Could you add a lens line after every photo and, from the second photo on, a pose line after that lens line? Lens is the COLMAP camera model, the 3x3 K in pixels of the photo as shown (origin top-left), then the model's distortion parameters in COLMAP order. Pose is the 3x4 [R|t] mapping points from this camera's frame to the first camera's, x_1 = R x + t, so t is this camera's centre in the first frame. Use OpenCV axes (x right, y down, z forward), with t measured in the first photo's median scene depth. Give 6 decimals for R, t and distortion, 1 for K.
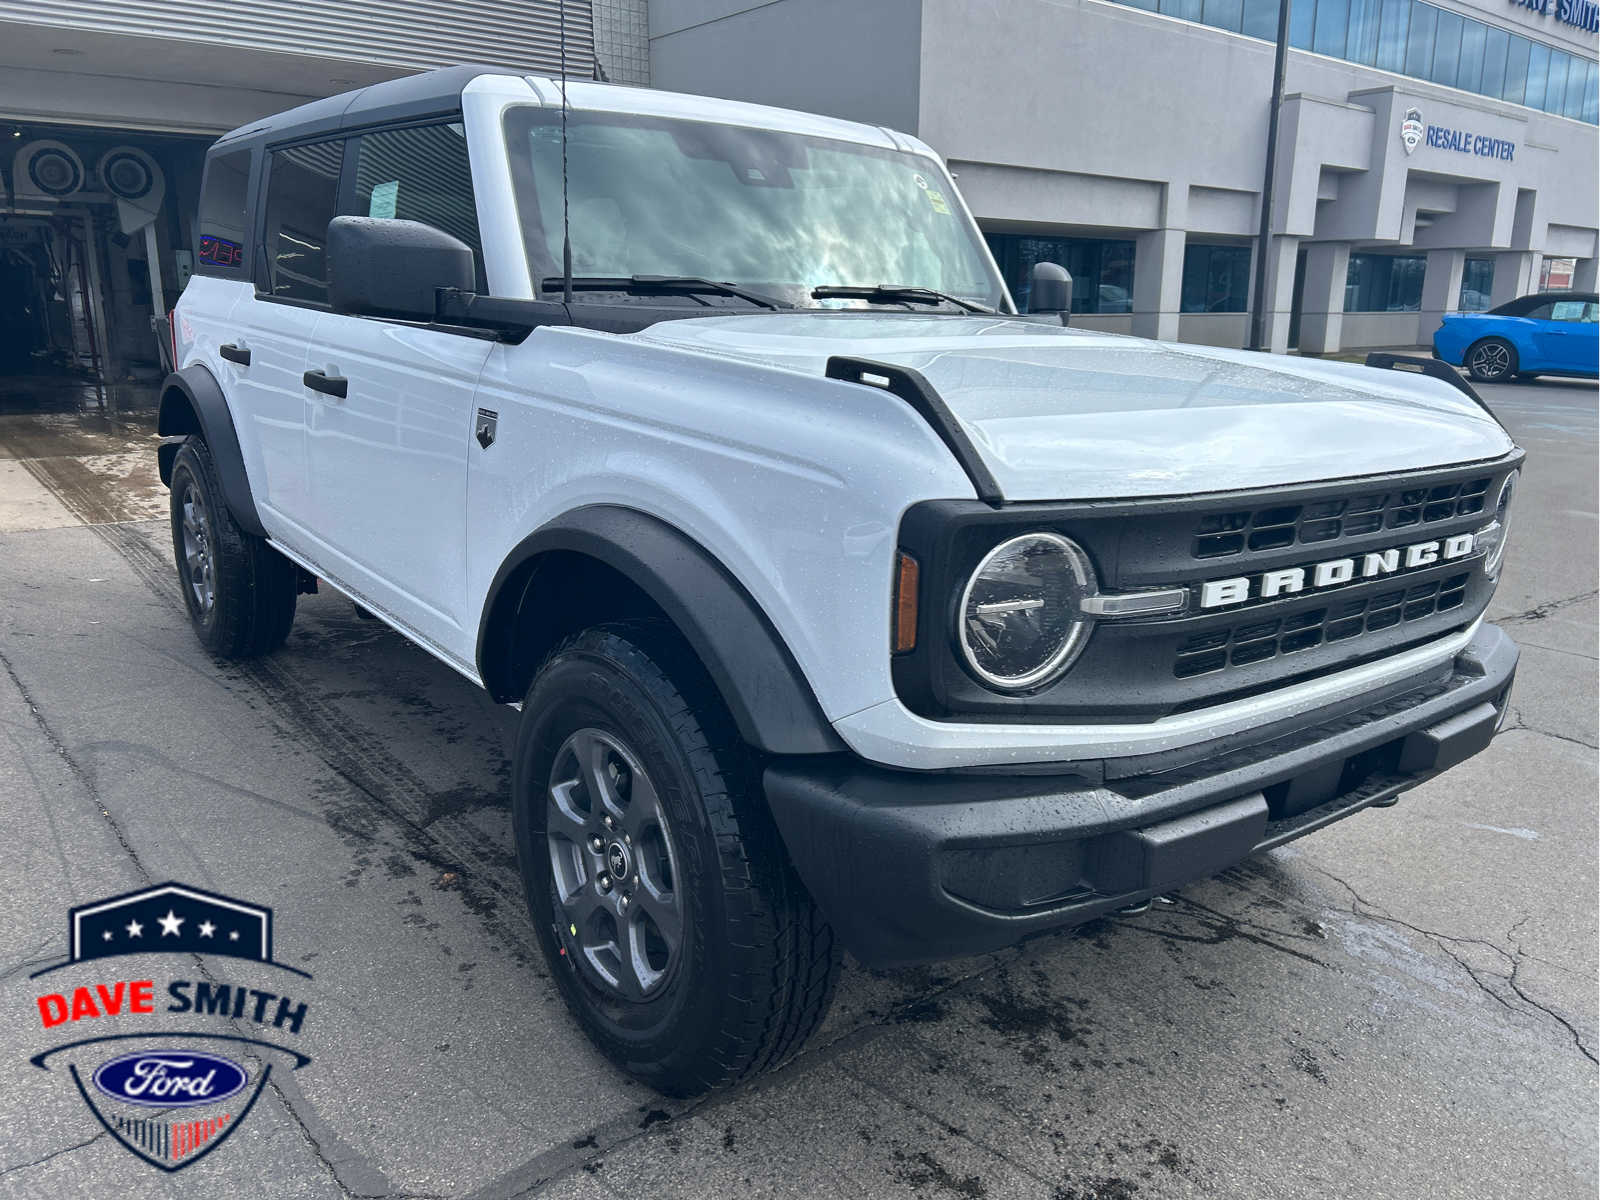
lens RADIAL K [[1289.1, 0, 817.3], [0, 1289.1, 570.1], [0, 0, 1]] dist [-0.014466, 0.008591]
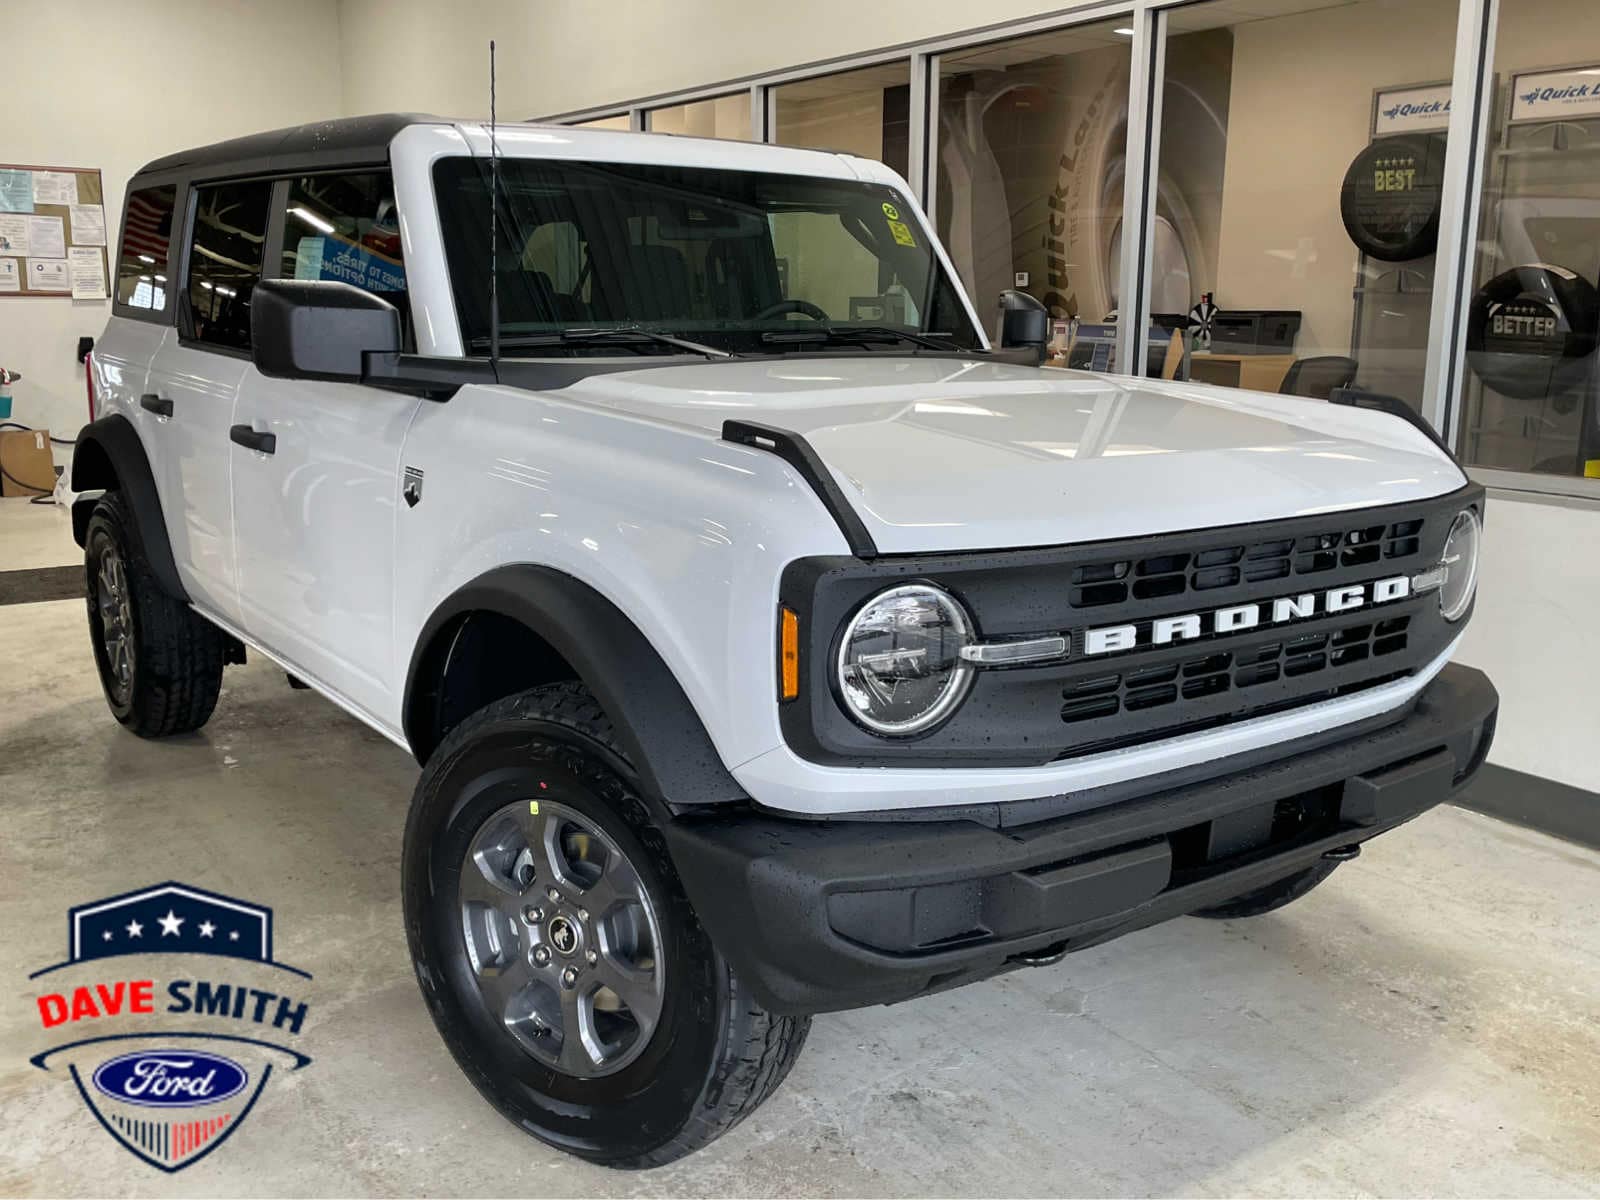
lens RADIAL K [[1530.9, 0, 790.3], [0, 1530.9, 565.7], [0, 0, 1]] dist [0.034010, 0.000000]
pose [[0.999227, -0.016810, -0.035543, 0.101166], [0.015276, 0.998958, -0.043003, 0.006837], [0.036229, 0.042427, 0.998443, -0.222852]]
